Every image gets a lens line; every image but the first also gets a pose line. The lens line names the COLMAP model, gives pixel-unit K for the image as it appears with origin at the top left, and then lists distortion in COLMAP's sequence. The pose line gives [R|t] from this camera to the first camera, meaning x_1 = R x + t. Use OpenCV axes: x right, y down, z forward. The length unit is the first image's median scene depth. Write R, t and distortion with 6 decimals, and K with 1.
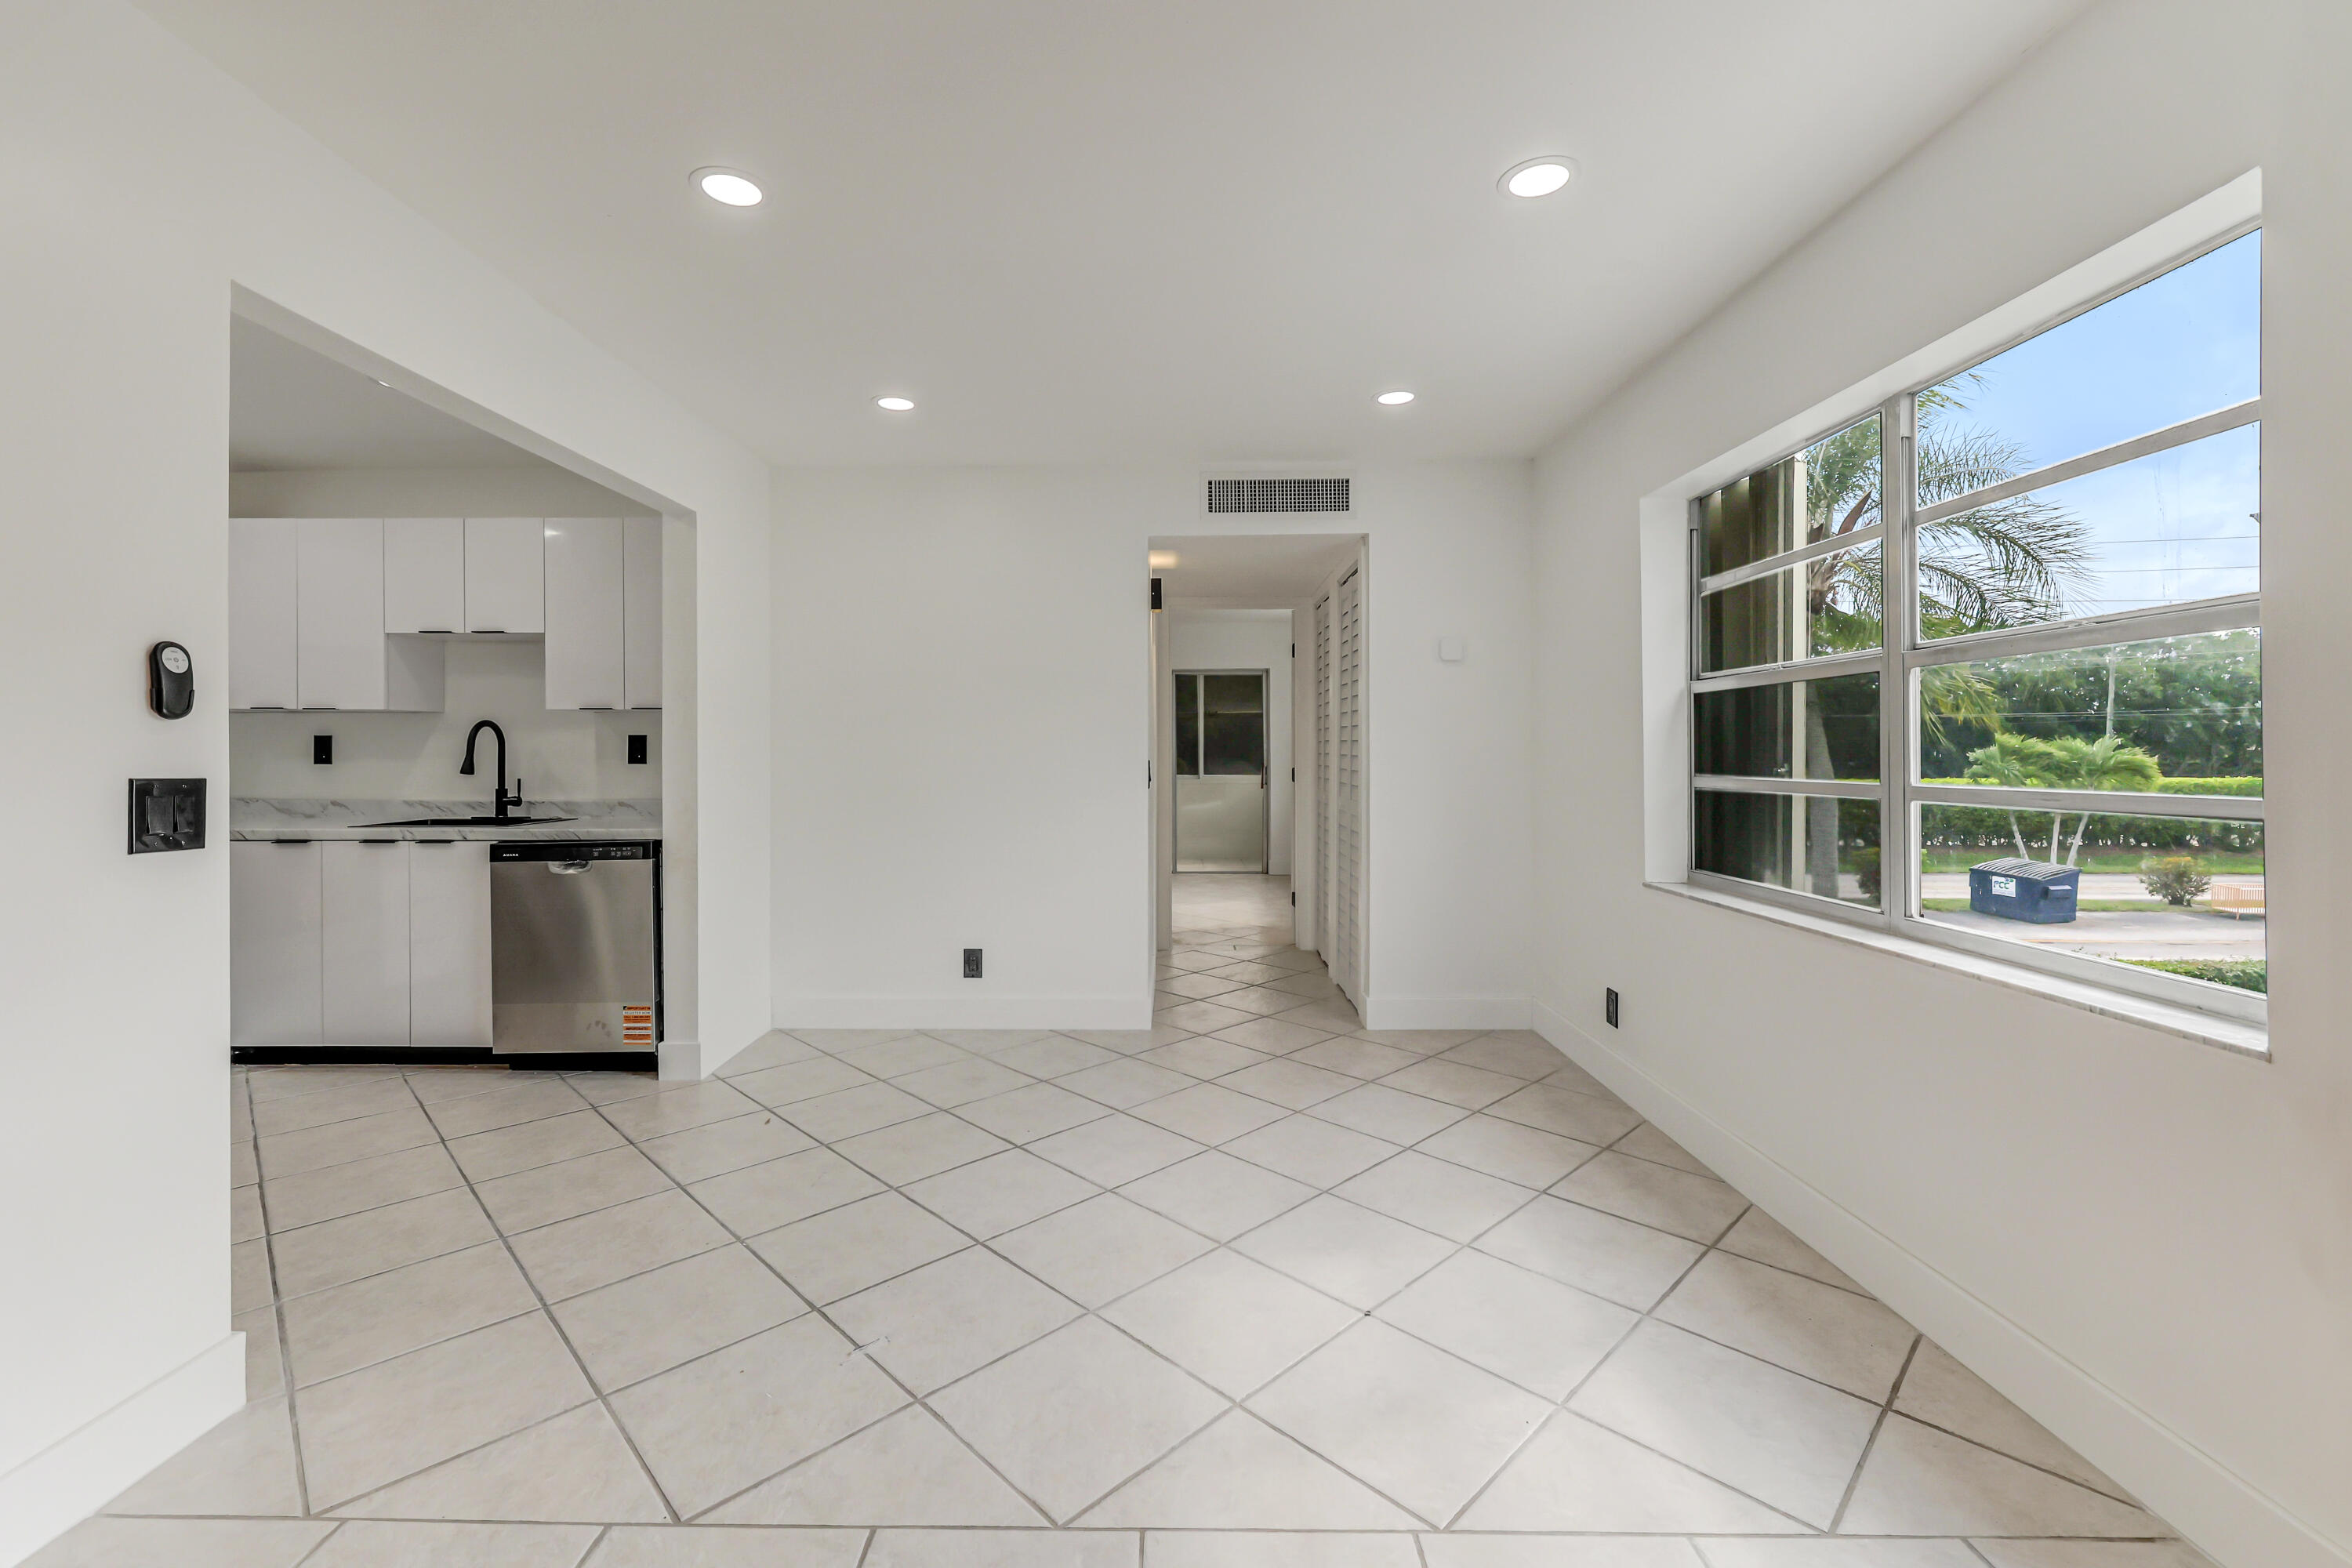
lens RADIAL K [[992.5, 0, 1164.9], [0, 992.5, 753.2], [0, 0, 1]] dist [-0.006381, 0.000140]
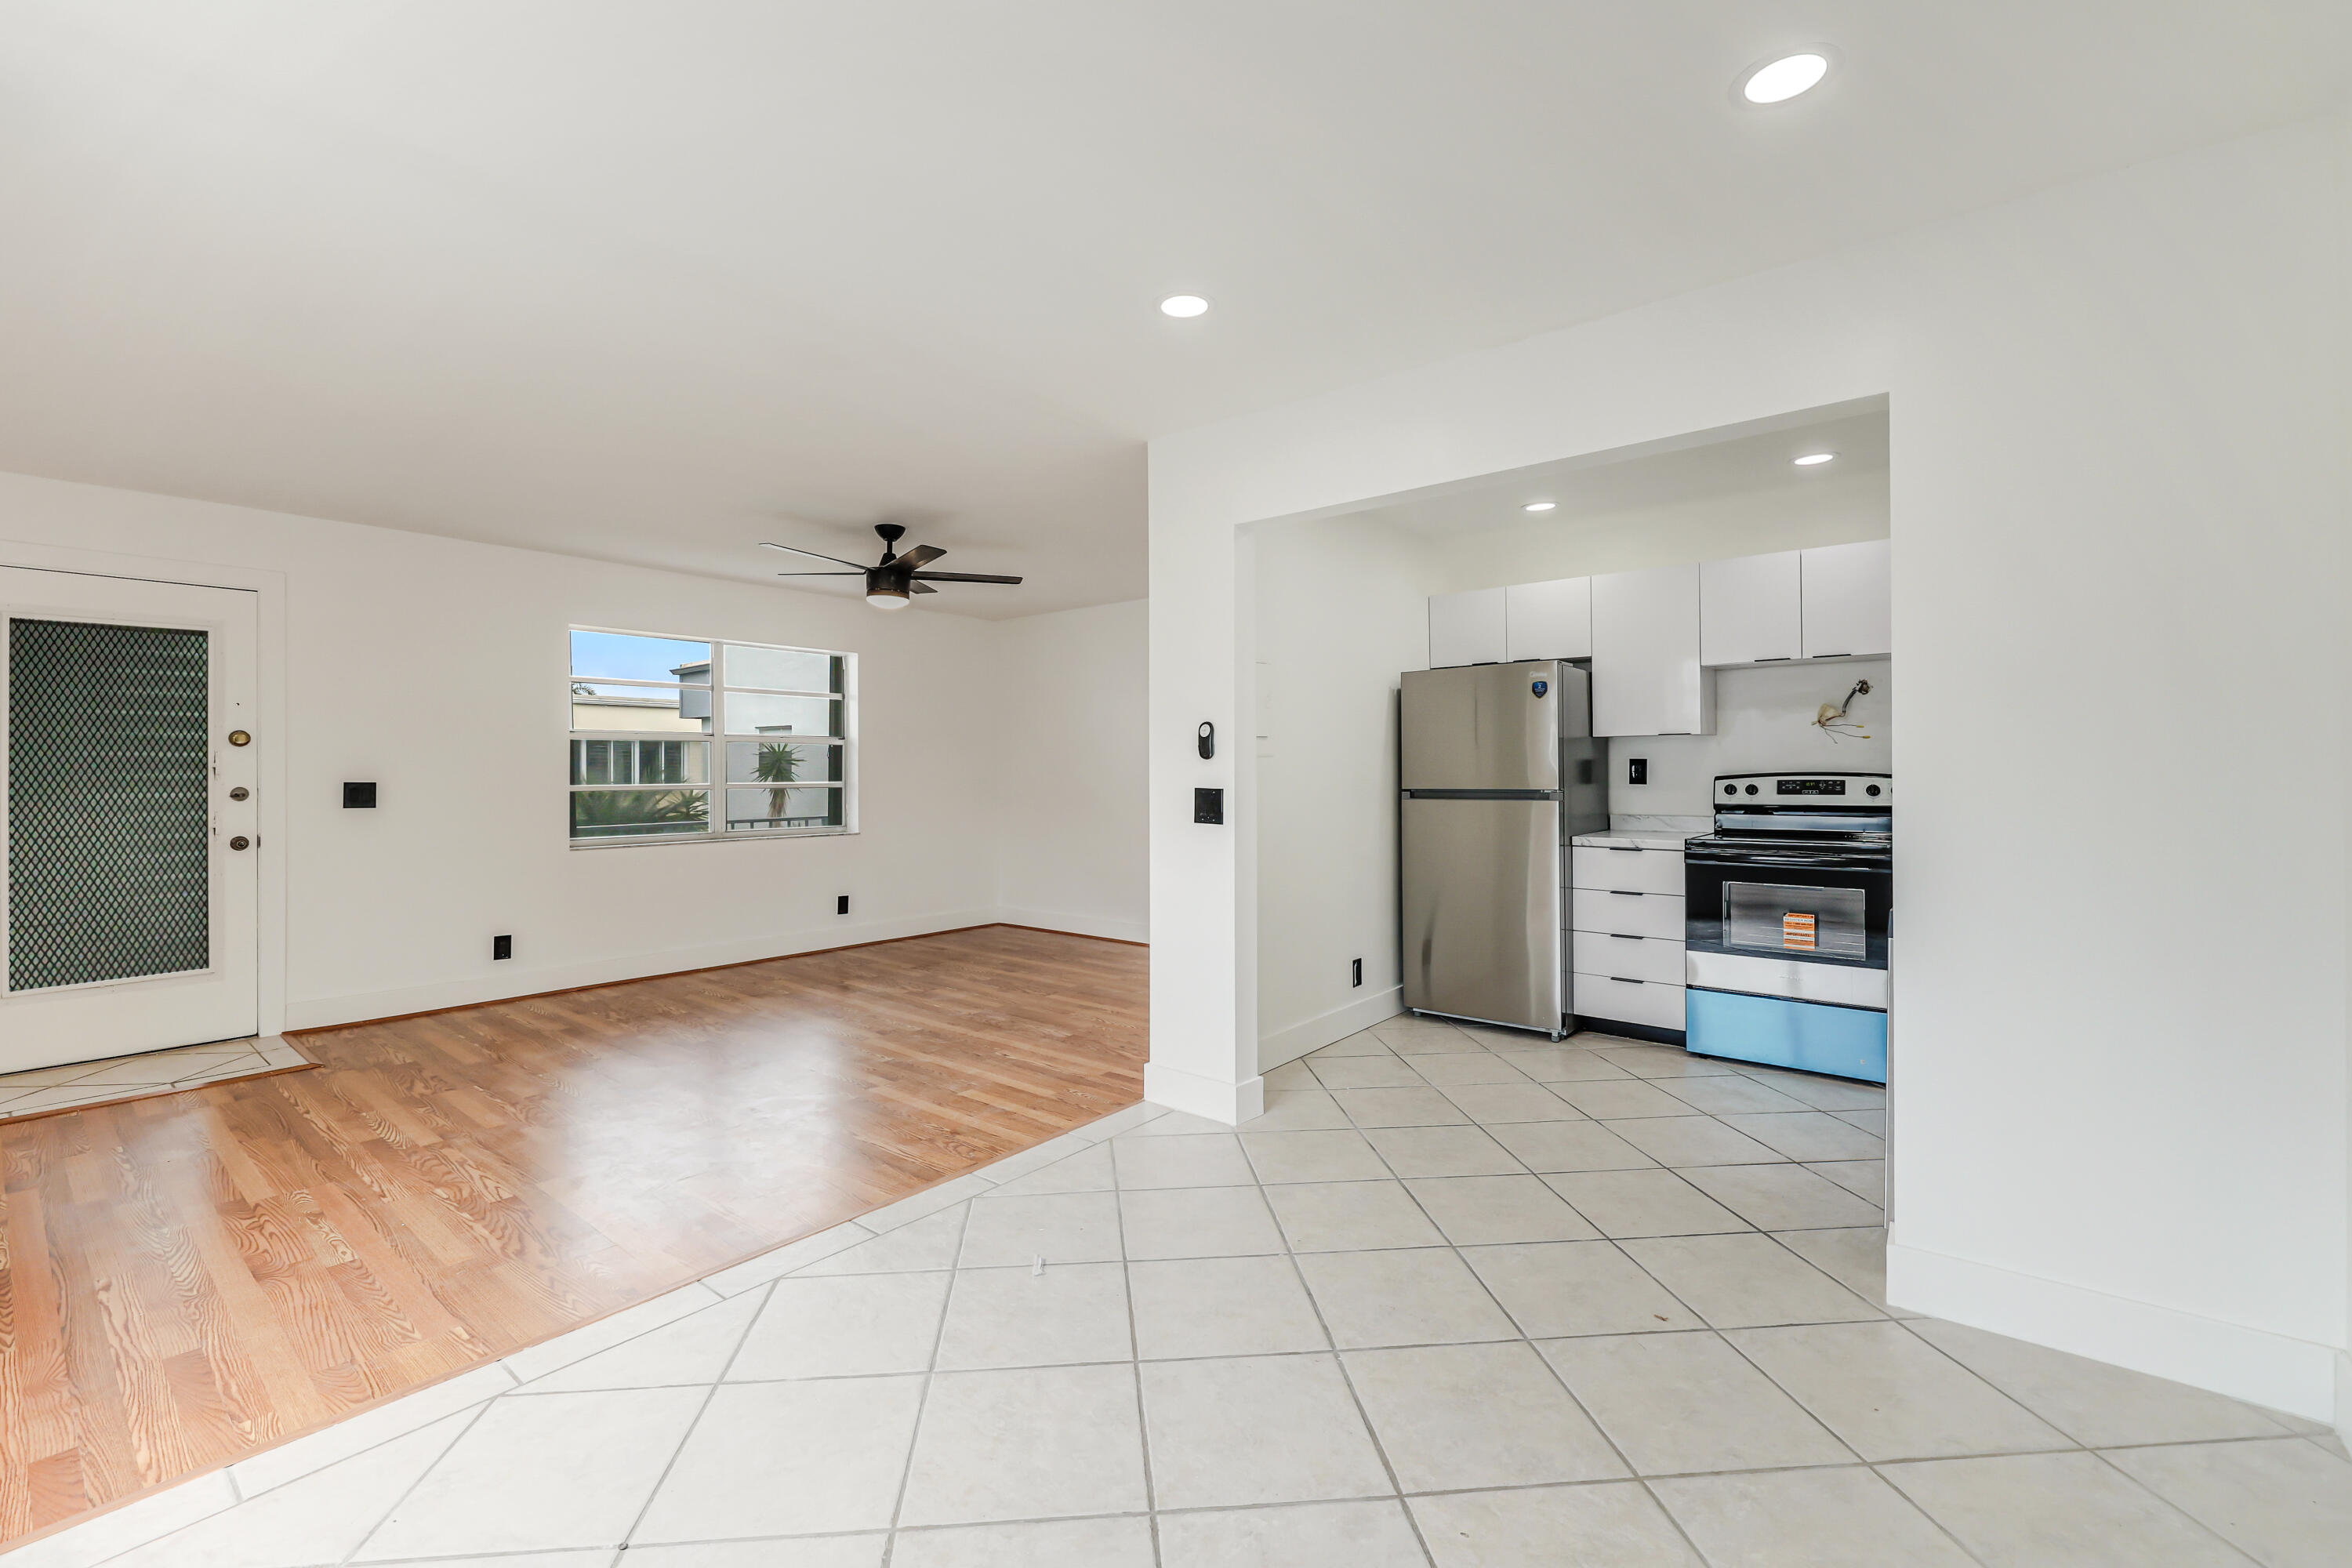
lens RADIAL K [[978.8, 0, 1144.2], [0, 978.8, 771.1], [0, 0, 1]] dist [-0.001283, 0.000059]
pose [[-0.637280, 0.003748, -0.770623, 0.295653], [0.002959, 0.999993, 0.002416, -0.007467], [0.770627, -0.000740, -0.637287, 1.009083]]
